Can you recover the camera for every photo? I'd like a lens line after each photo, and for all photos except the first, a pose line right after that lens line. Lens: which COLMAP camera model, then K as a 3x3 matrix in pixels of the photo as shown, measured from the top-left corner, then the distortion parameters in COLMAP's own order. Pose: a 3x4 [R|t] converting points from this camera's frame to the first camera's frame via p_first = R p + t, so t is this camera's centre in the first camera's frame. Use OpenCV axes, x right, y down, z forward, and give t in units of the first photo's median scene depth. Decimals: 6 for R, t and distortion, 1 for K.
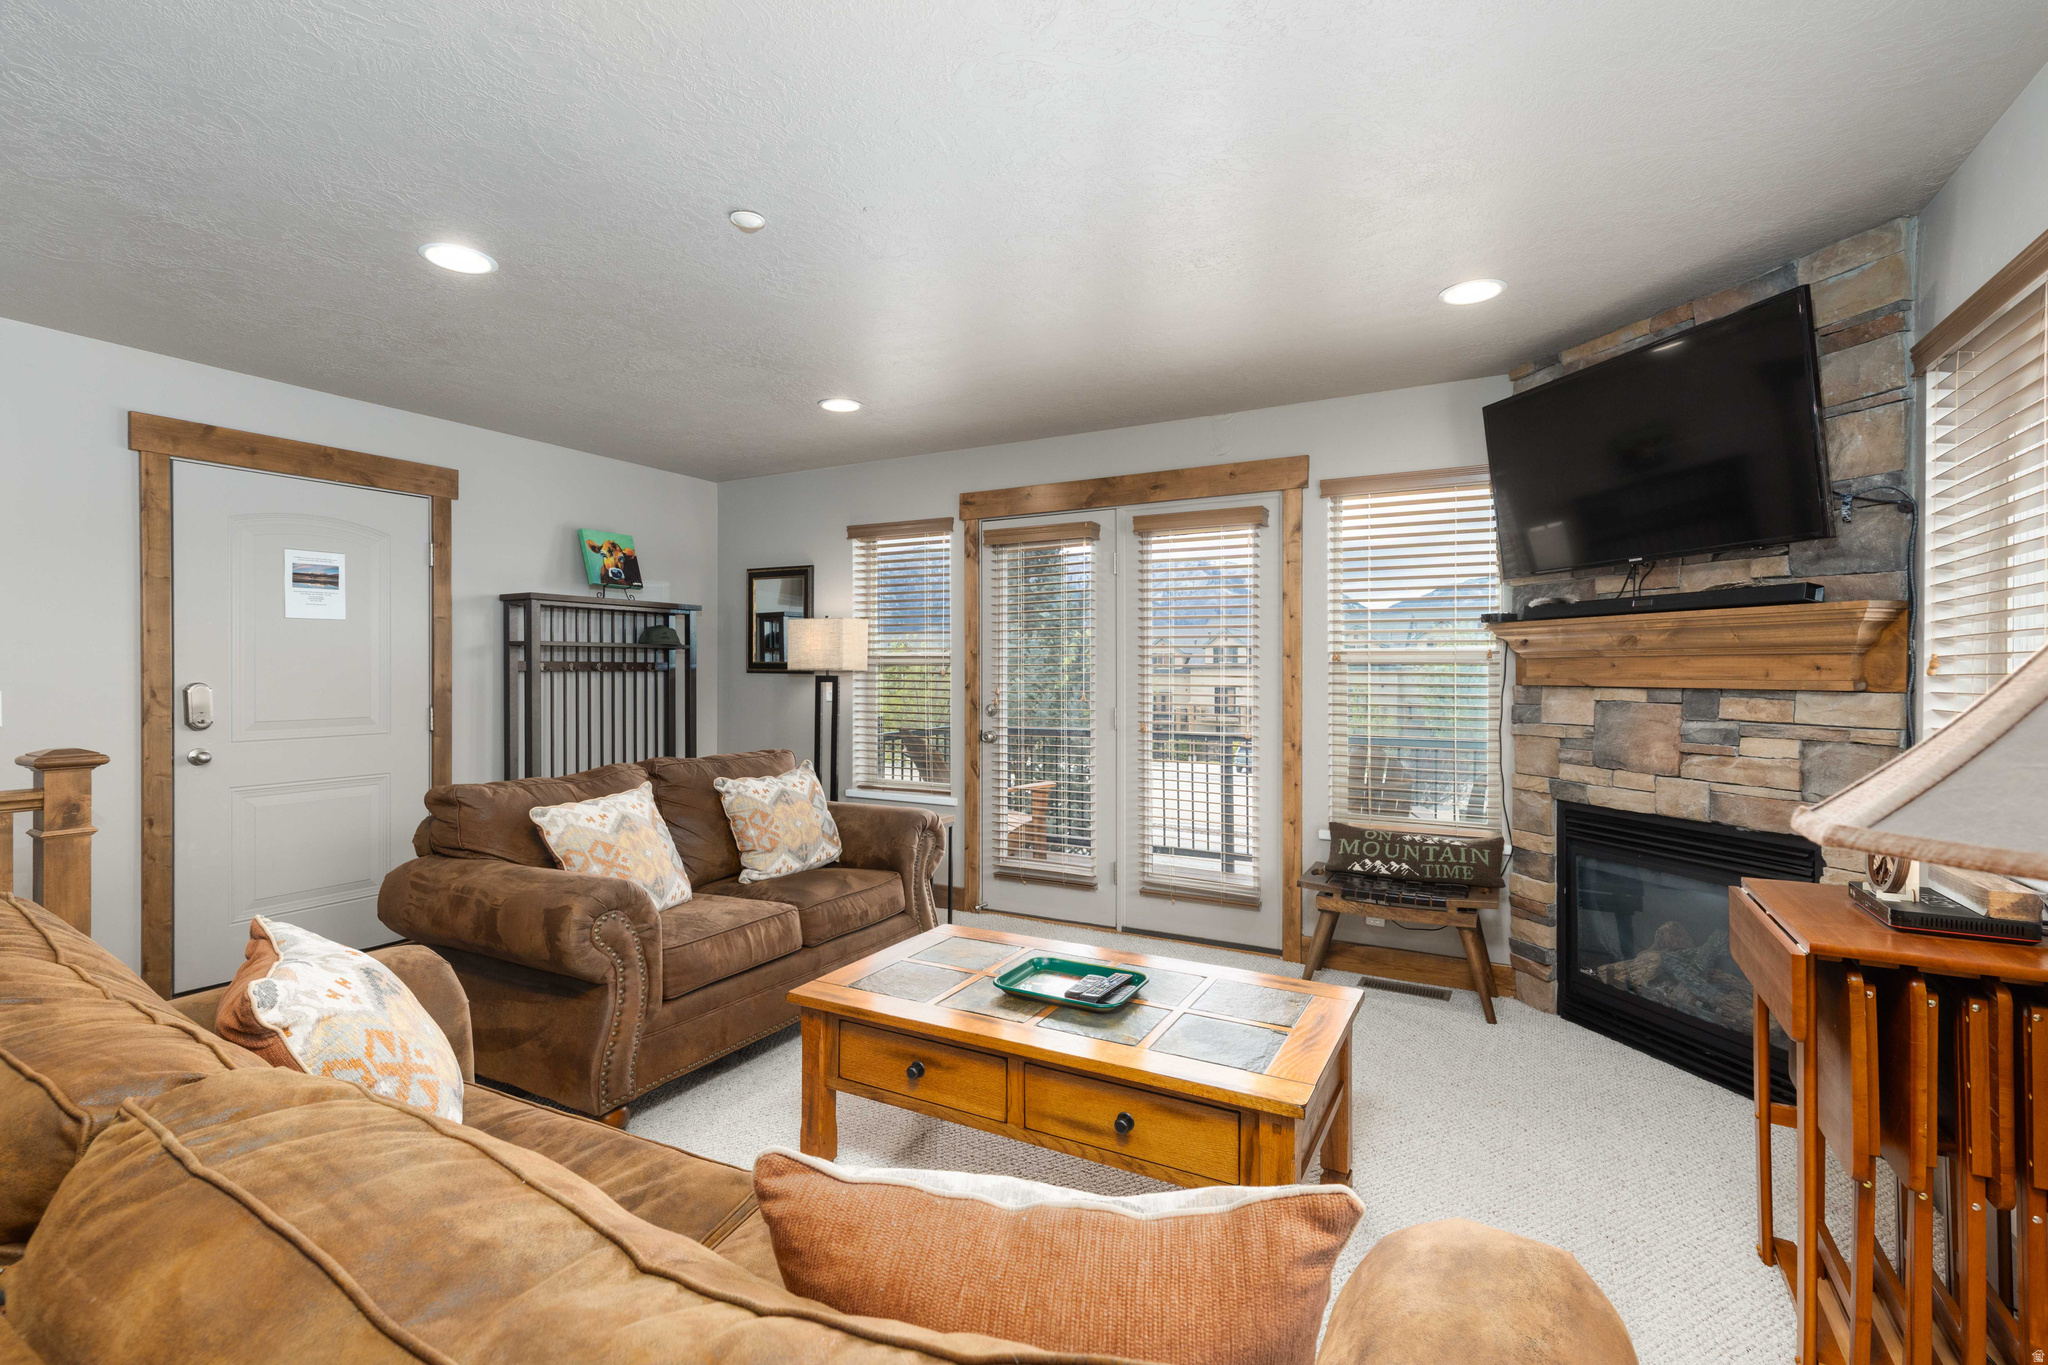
lens RADIAL K [[929.4, 0, 1023.6], [0, 929.4, 668.0], [0, 0, 1]] dist [0.016804, -0.005694]
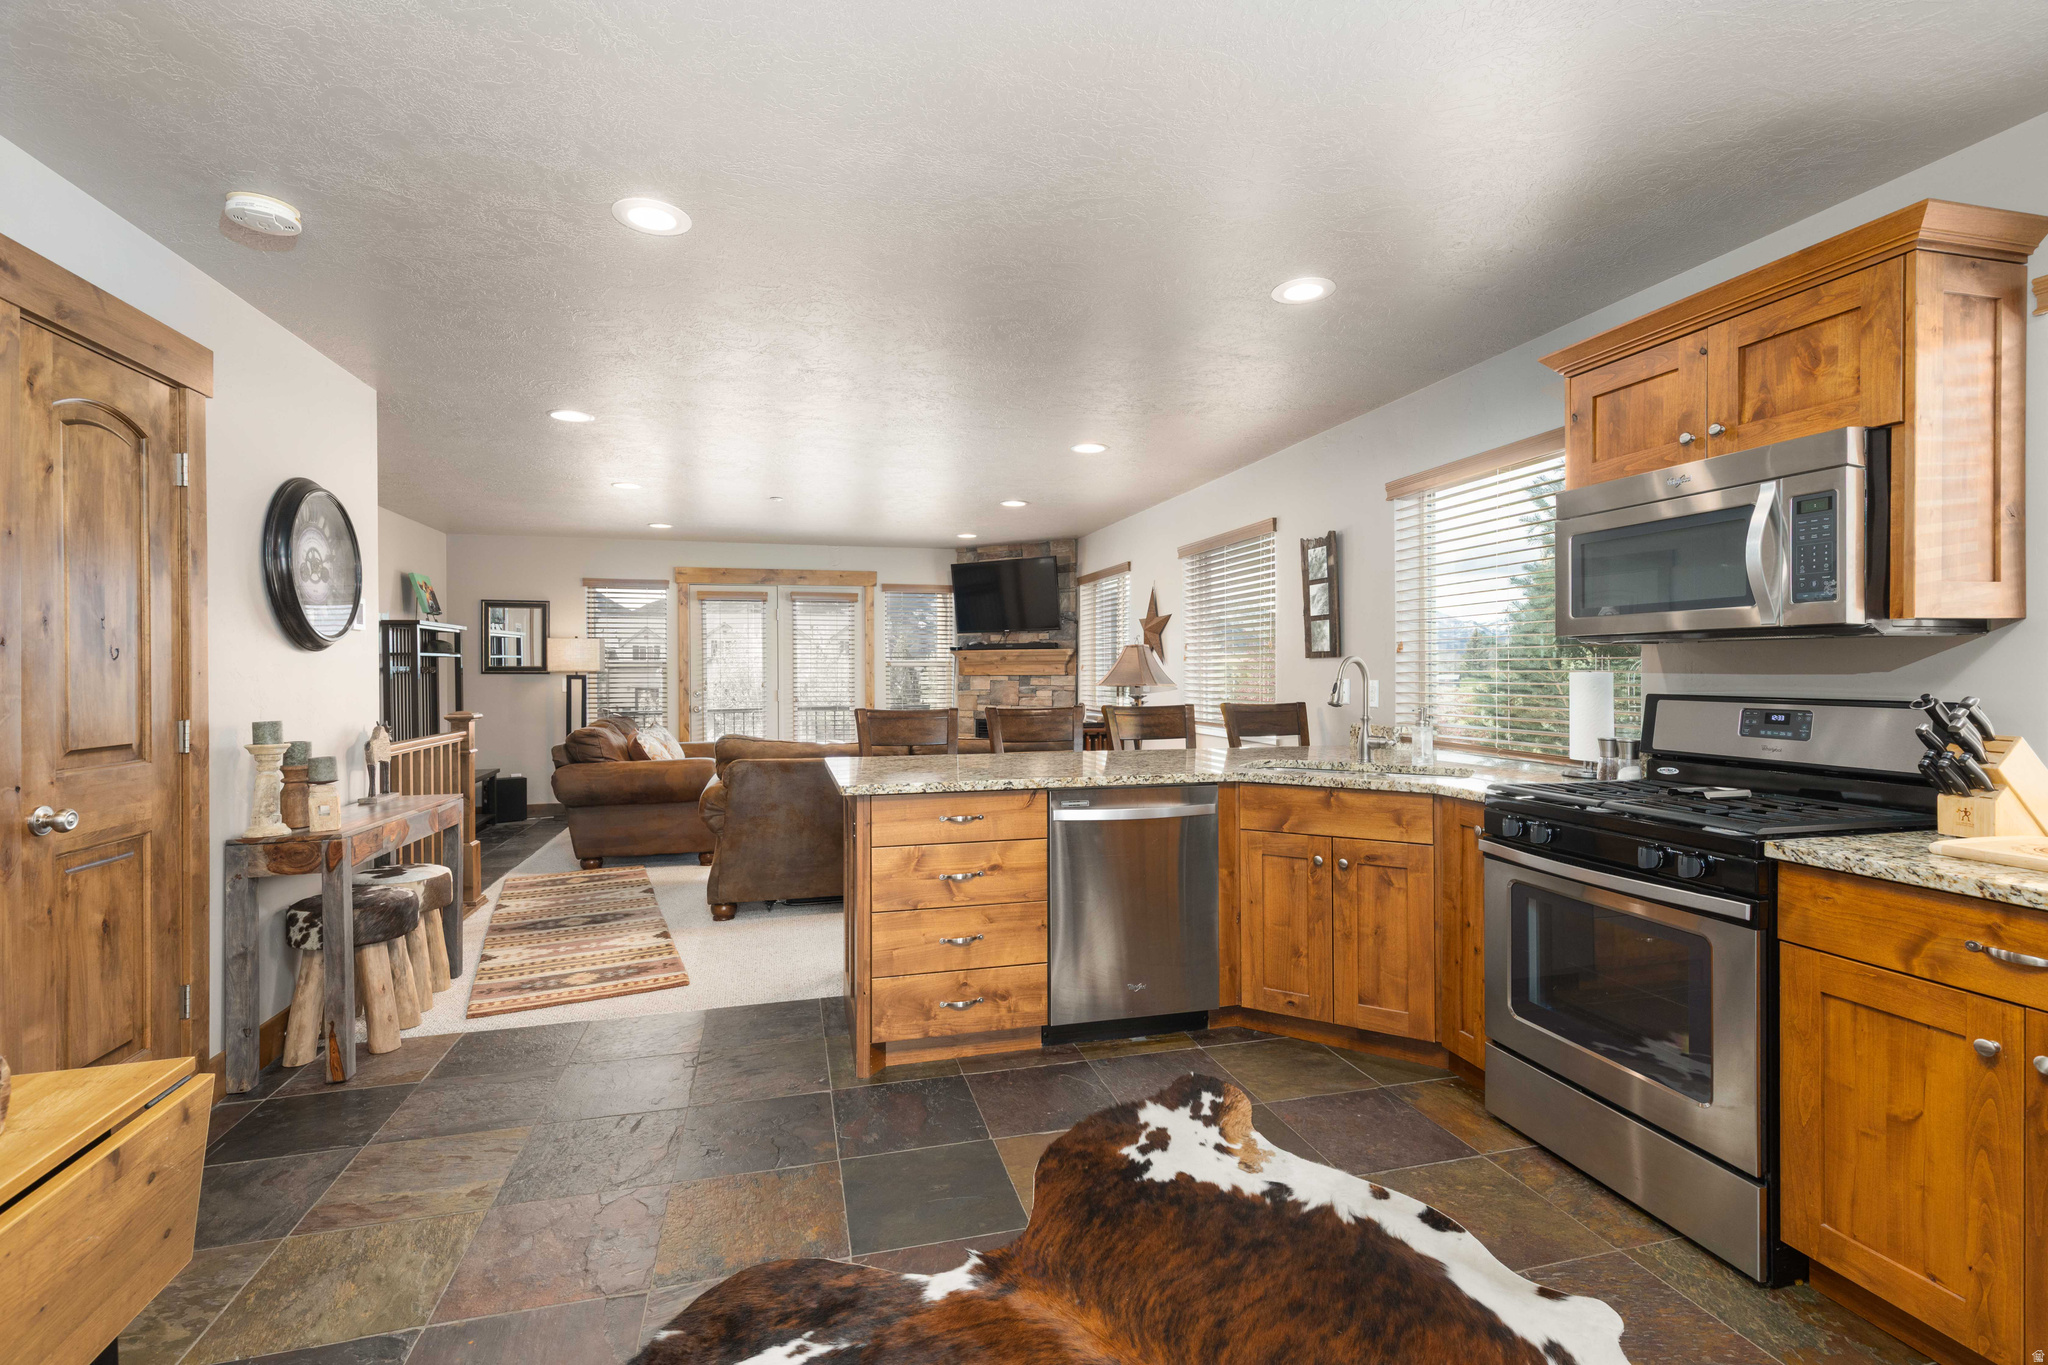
lens RADIAL K [[918.5, 0, 1024.0], [0, 918.5, 682.5], [0, 0, 1]] dist [0.016891, -0.005638]
pose [[0.718593, -0.013889, 0.695293, -1.065704], [0.003636, 0.999862, 0.016215, -0.001701], [-0.695422, -0.009124, 0.718544, -0.892850]]
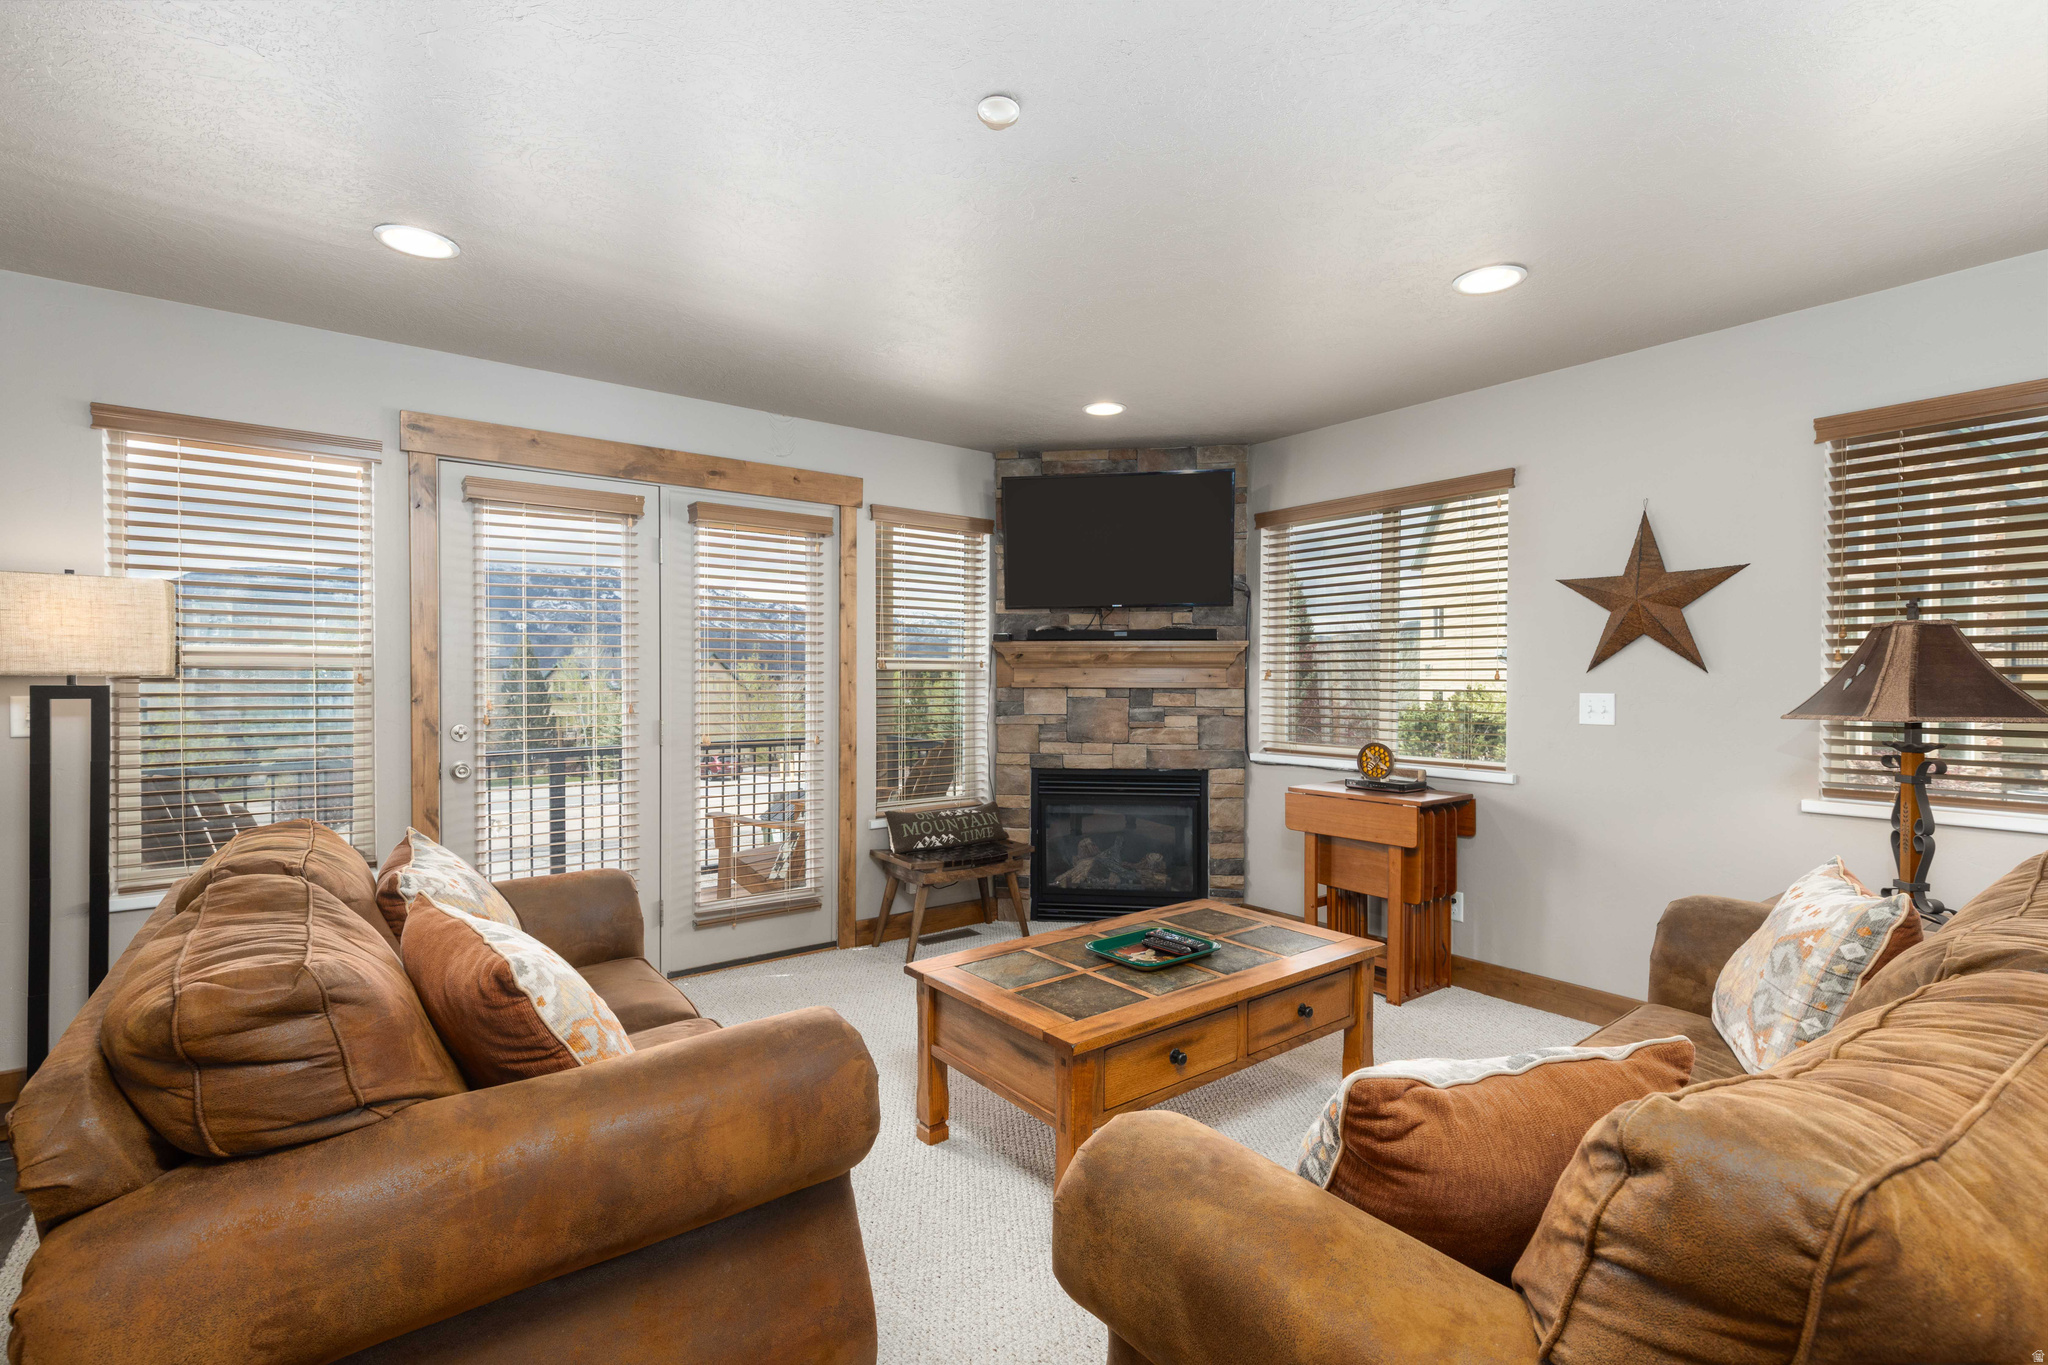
lens RADIAL K [[918.5, 0, 1024.0], [0, 918.5, 682.5], [0, 0, 1]] dist [0.016891, -0.005638]
pose [[0.397762, -0.006015, 0.917469, -0.677823], [-0.003693, 0.999960, 0.008157, 0.000018], [-0.917481, -0.006633, 0.397724, 0.444987]]
